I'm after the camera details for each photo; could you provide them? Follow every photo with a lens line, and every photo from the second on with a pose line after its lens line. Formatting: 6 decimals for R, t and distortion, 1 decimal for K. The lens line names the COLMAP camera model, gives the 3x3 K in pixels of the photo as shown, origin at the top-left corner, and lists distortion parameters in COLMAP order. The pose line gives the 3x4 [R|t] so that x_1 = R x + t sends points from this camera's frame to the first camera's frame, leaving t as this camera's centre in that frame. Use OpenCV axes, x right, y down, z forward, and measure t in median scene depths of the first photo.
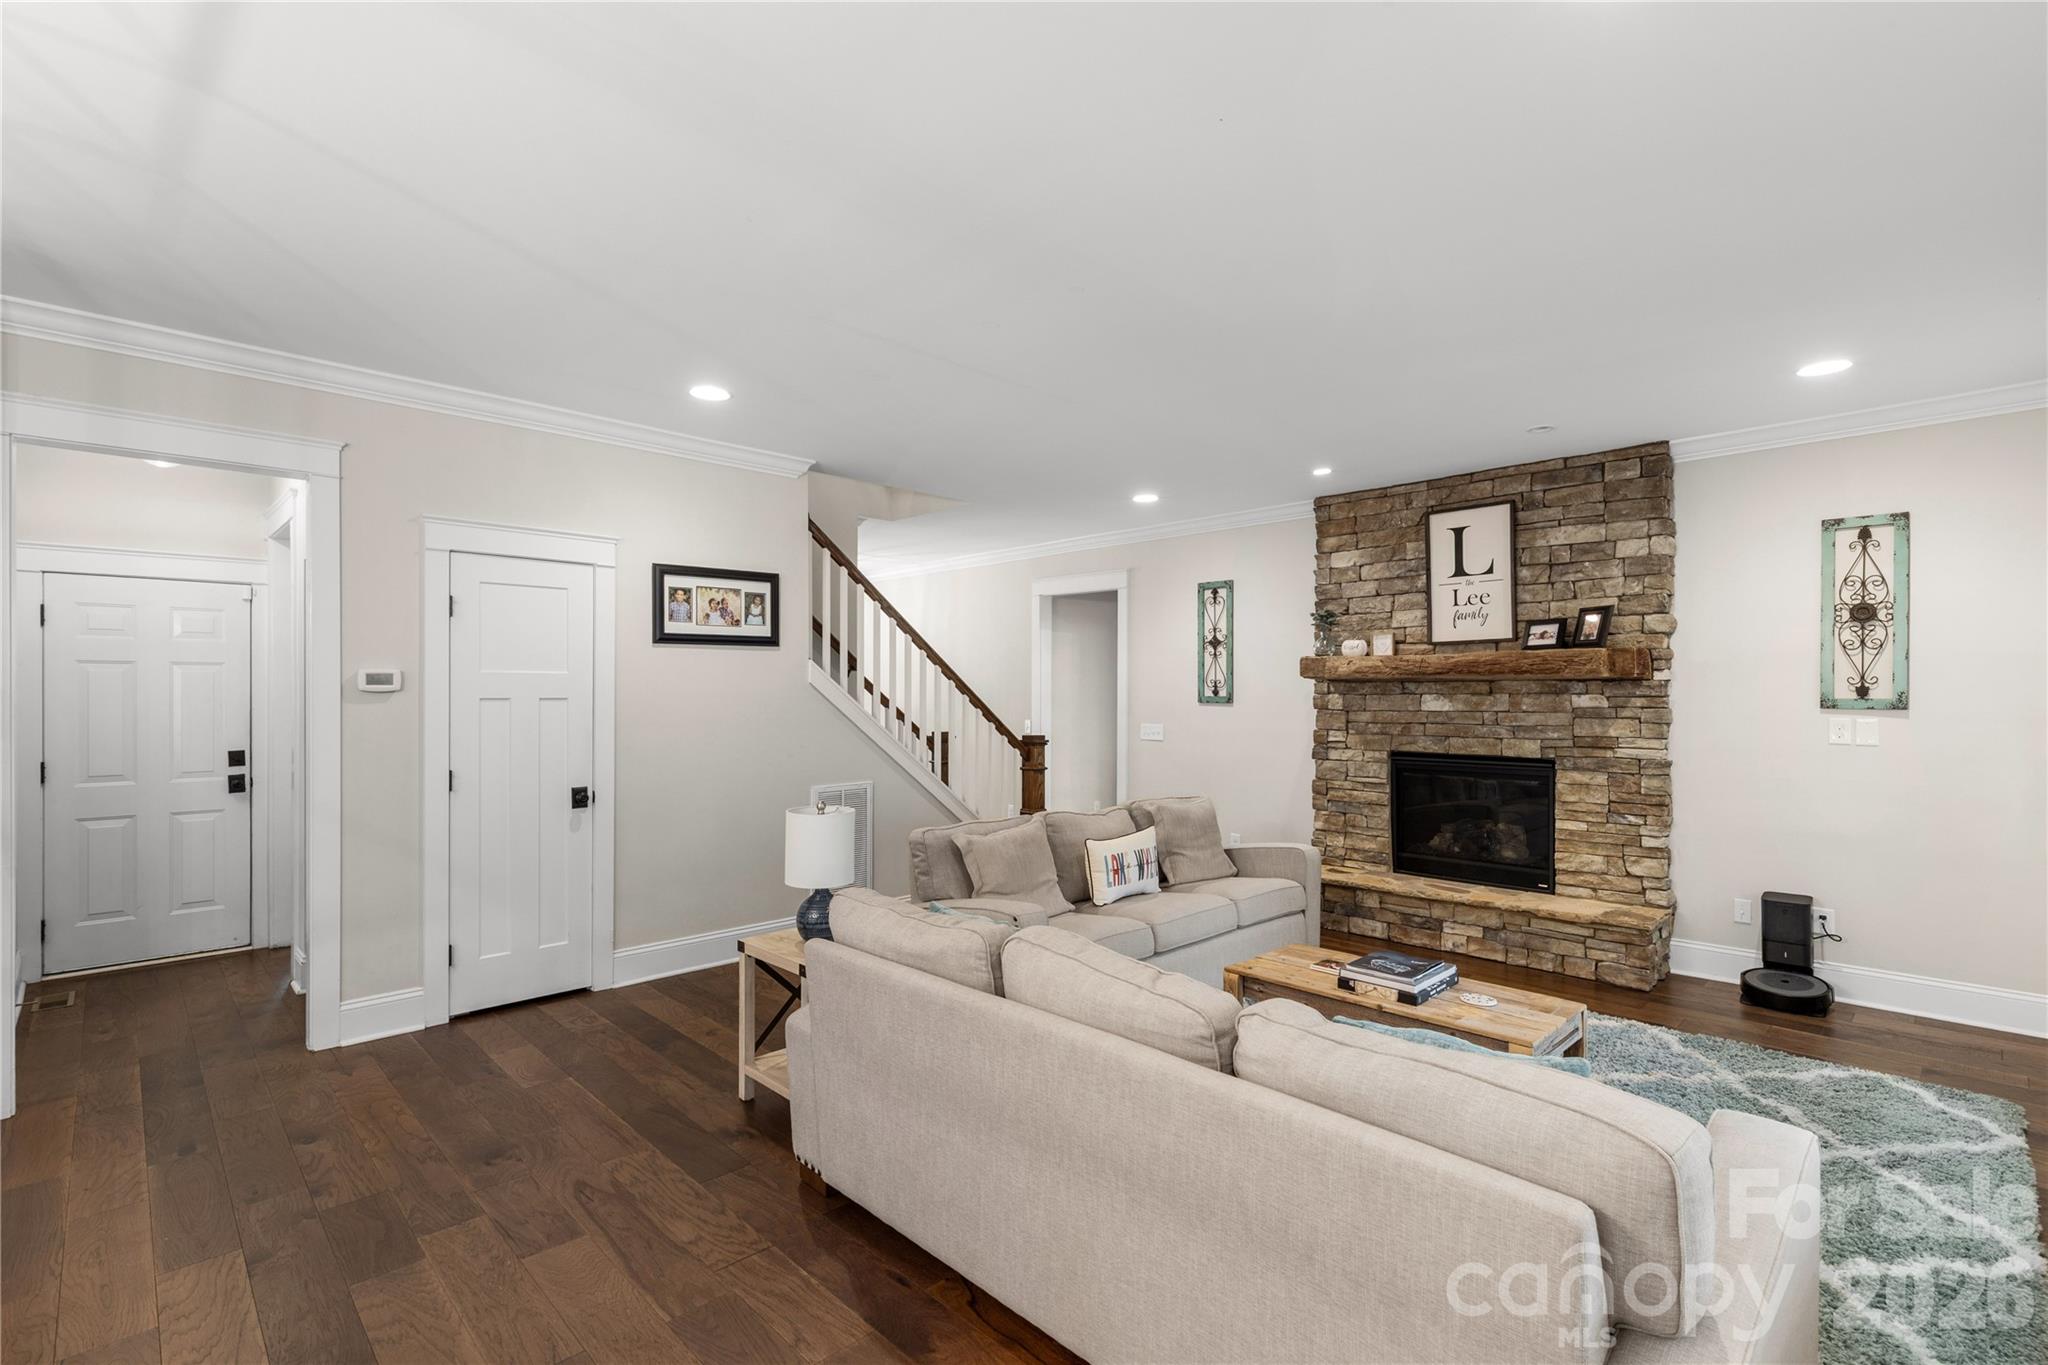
lens RADIAL K [[933.1, 0, 1025.0], [0, 933.1, 695.3], [0, 0, 1]] dist [0.008600, 0.000736]
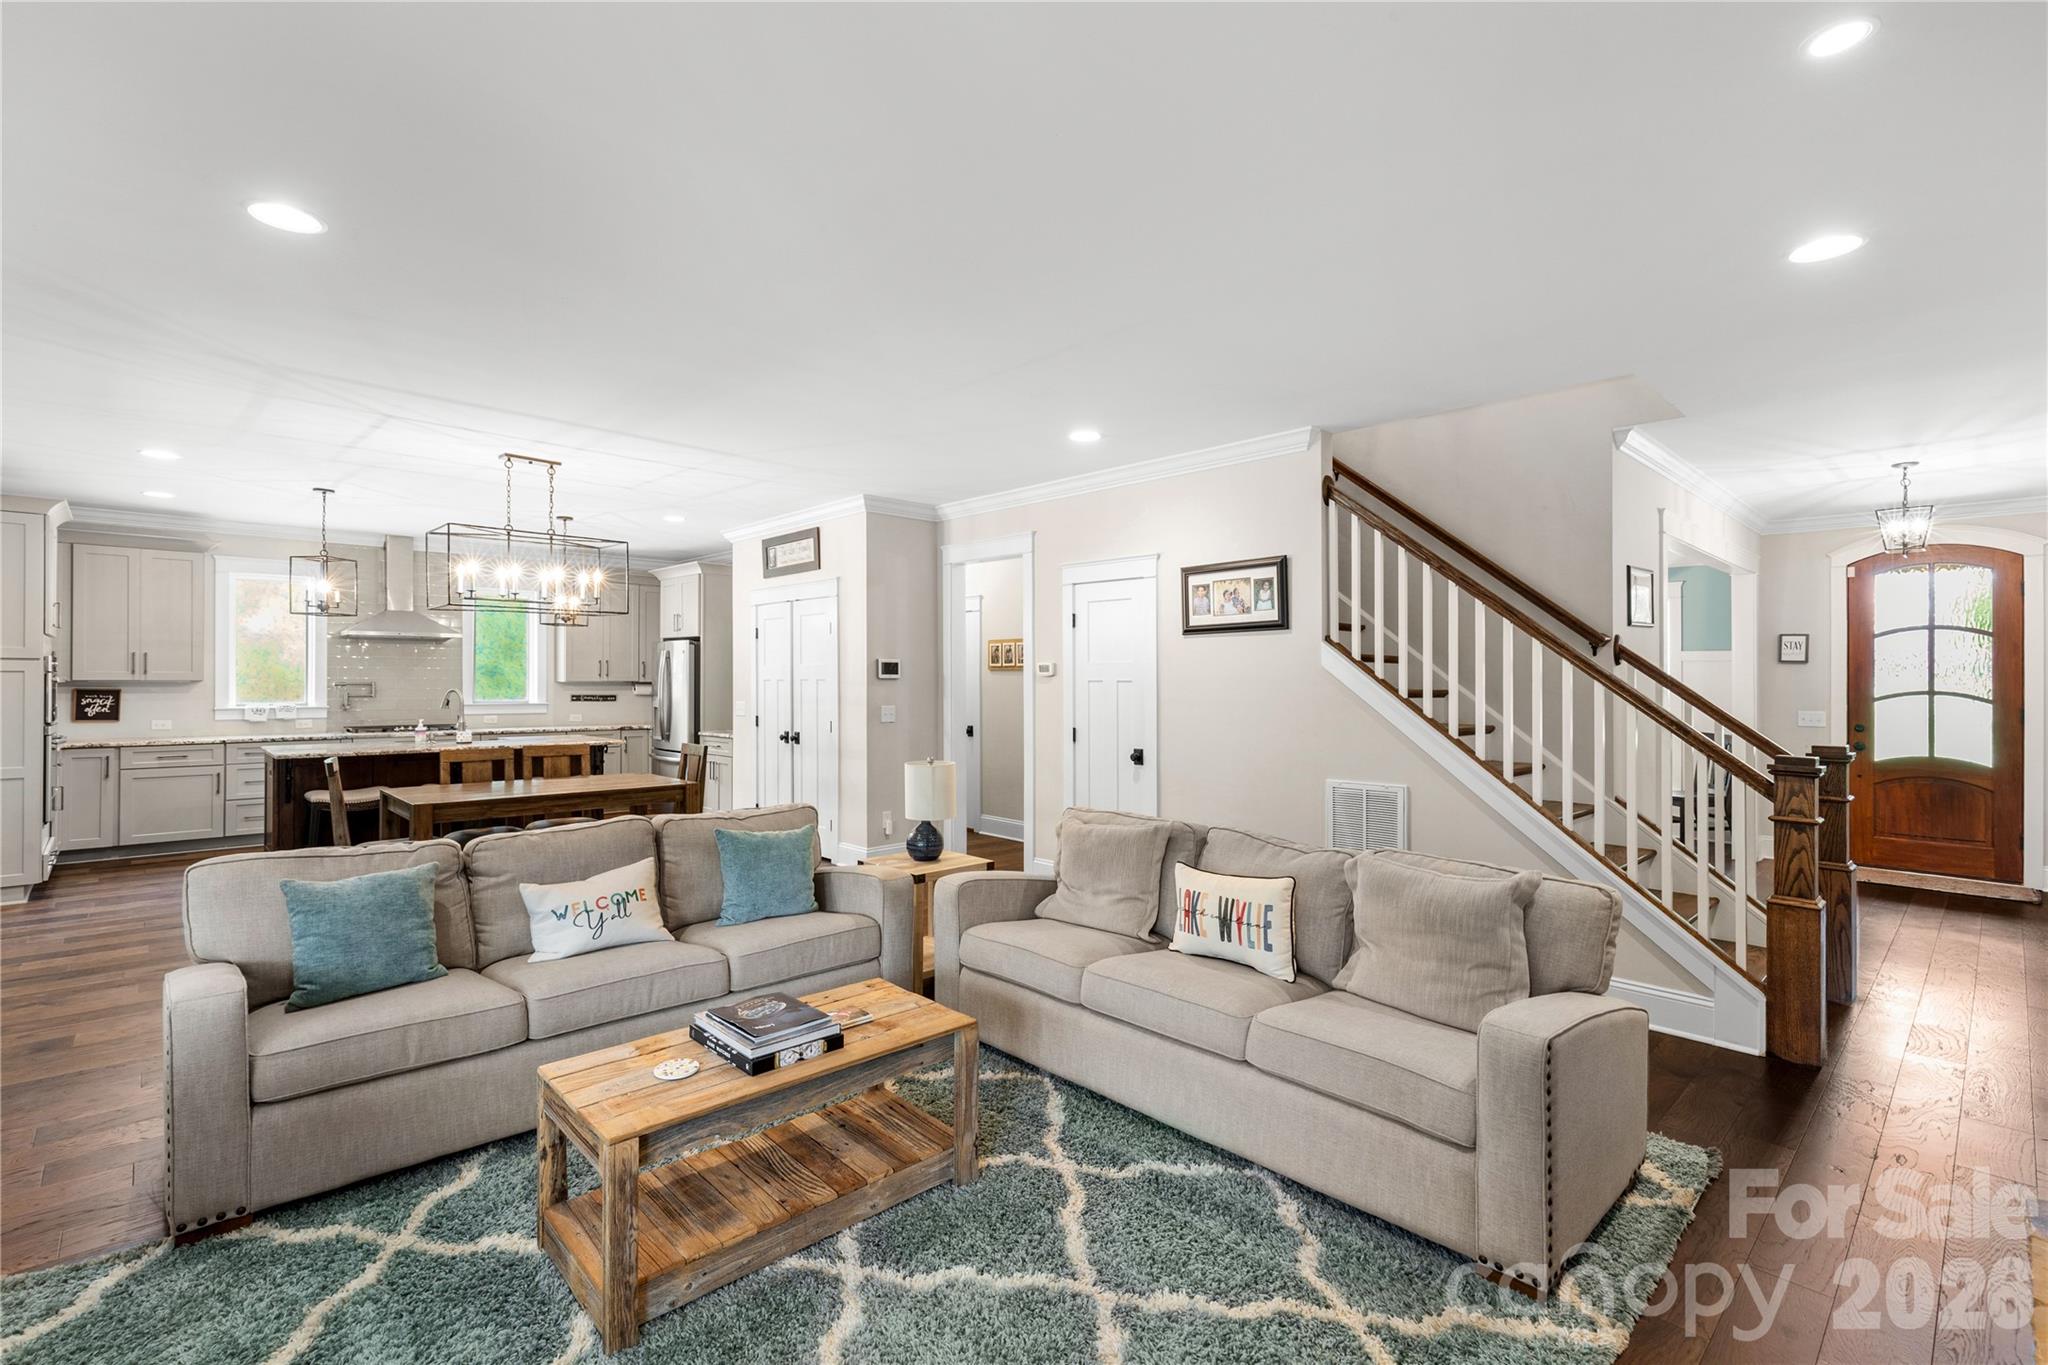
lens RADIAL K [[933.1, 0, 1015.6], [0, 933.1, 674.7], [0, 0, 1]] dist [0.008600, 0.000736]
pose [[-0.024938, -0.003237, -0.999684, 0.727622], [-0.002206, 0.999993, -0.003183, -0.001028], [0.999687, 0.002126, -0.024945, 0.750268]]
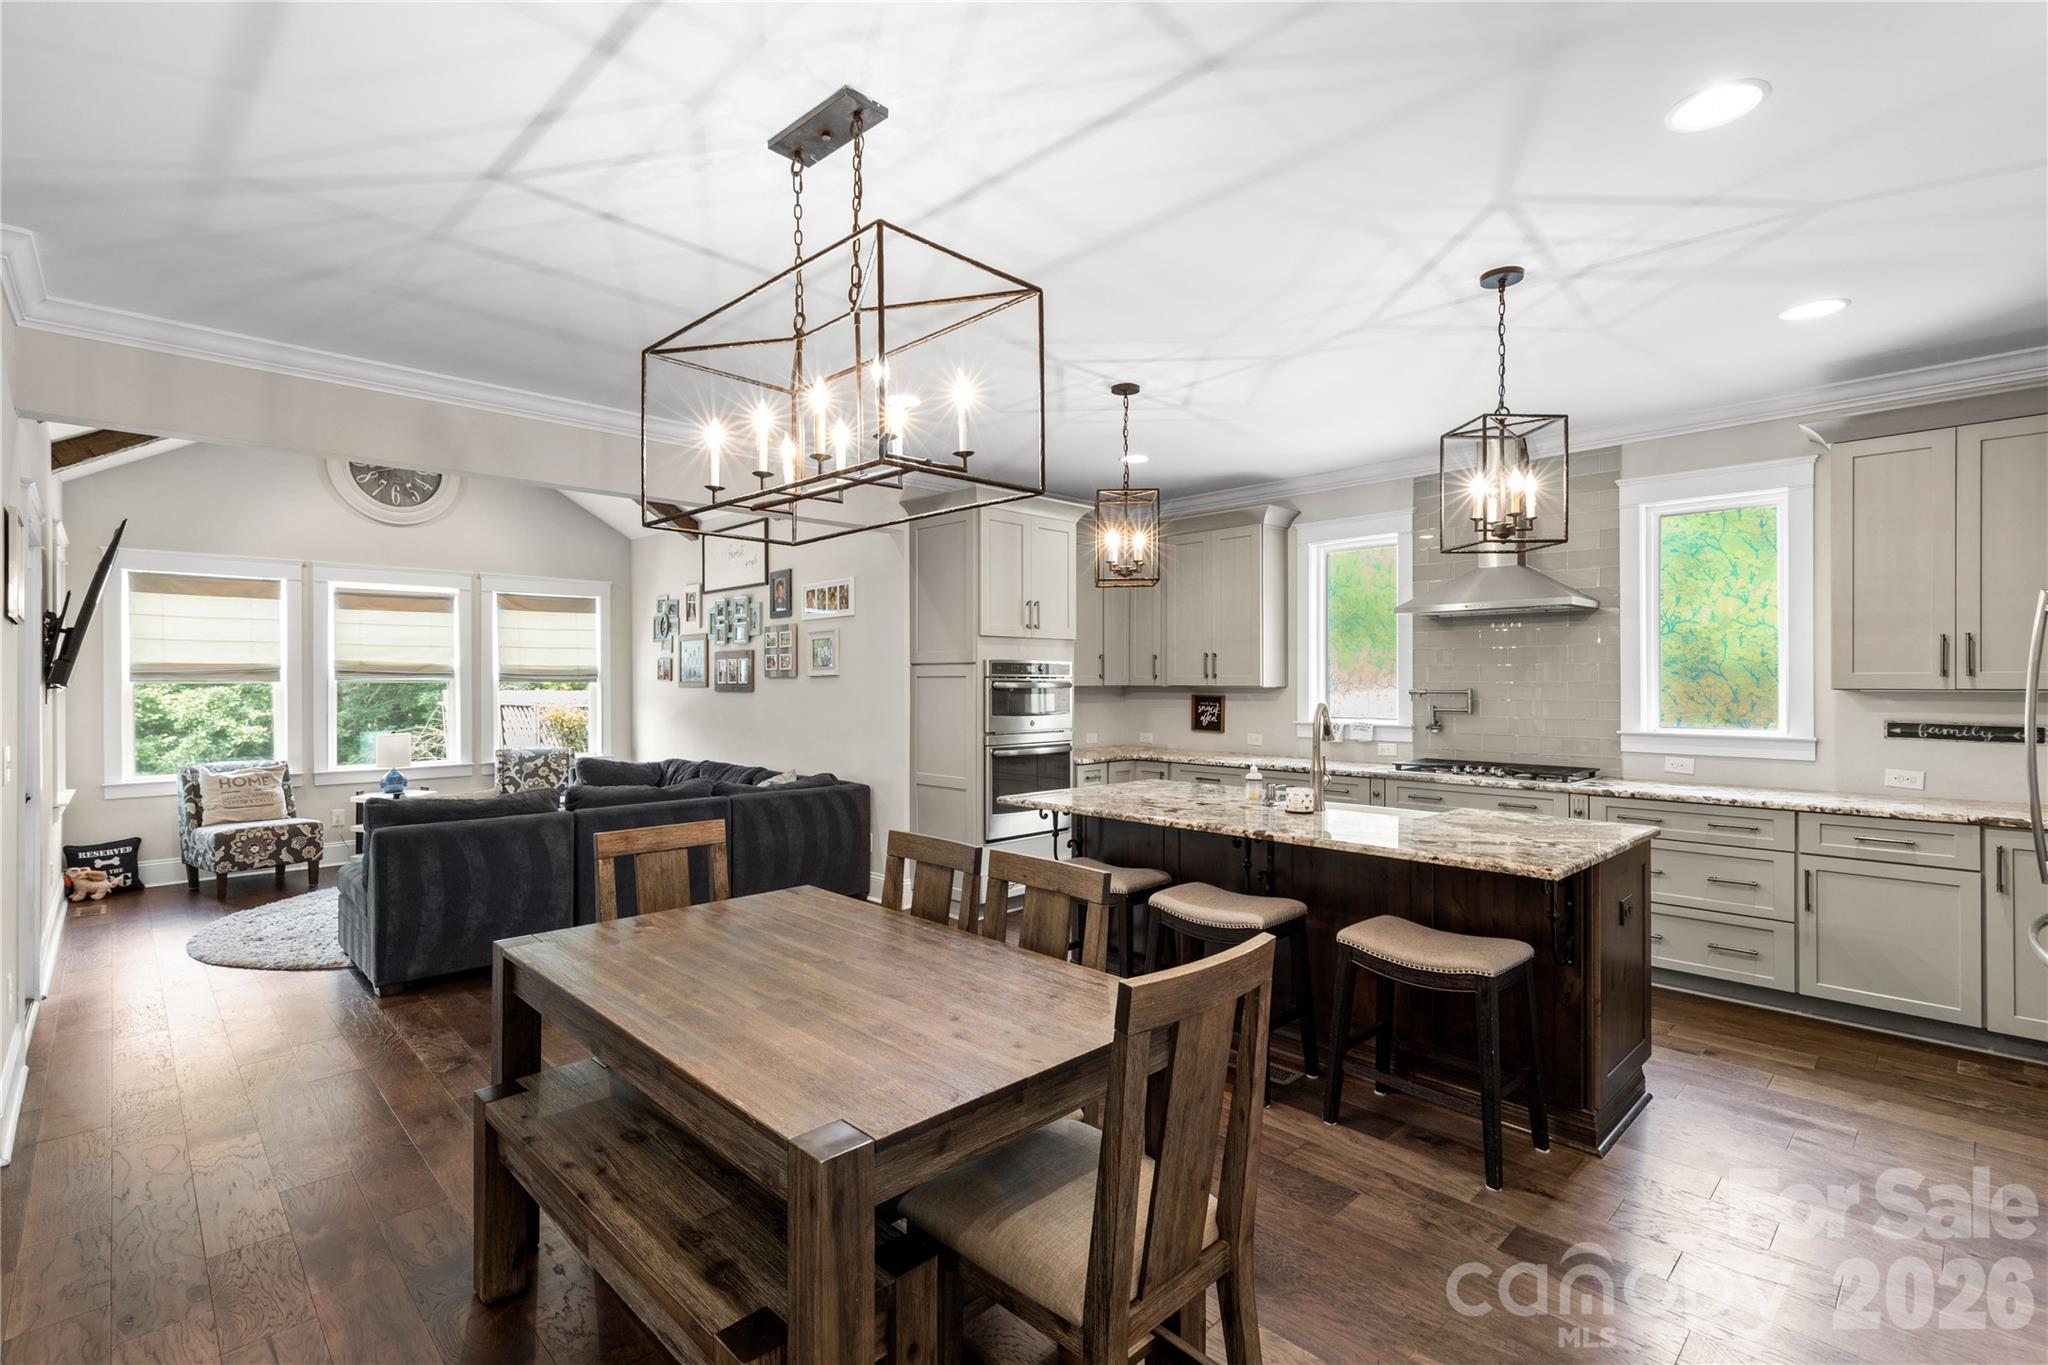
lens RADIAL K [[933.1, 0, 1016.7], [0, 933.1, 690.5], [0, 0, 1]] dist [0.008600, 0.000736]
pose [[-0.999974, 0.001707, 0.007045, -0.462340], [0.001761, 0.999970, 0.007583, 0.002437], [-0.007032, 0.007595, -0.999946, 0.584294]]
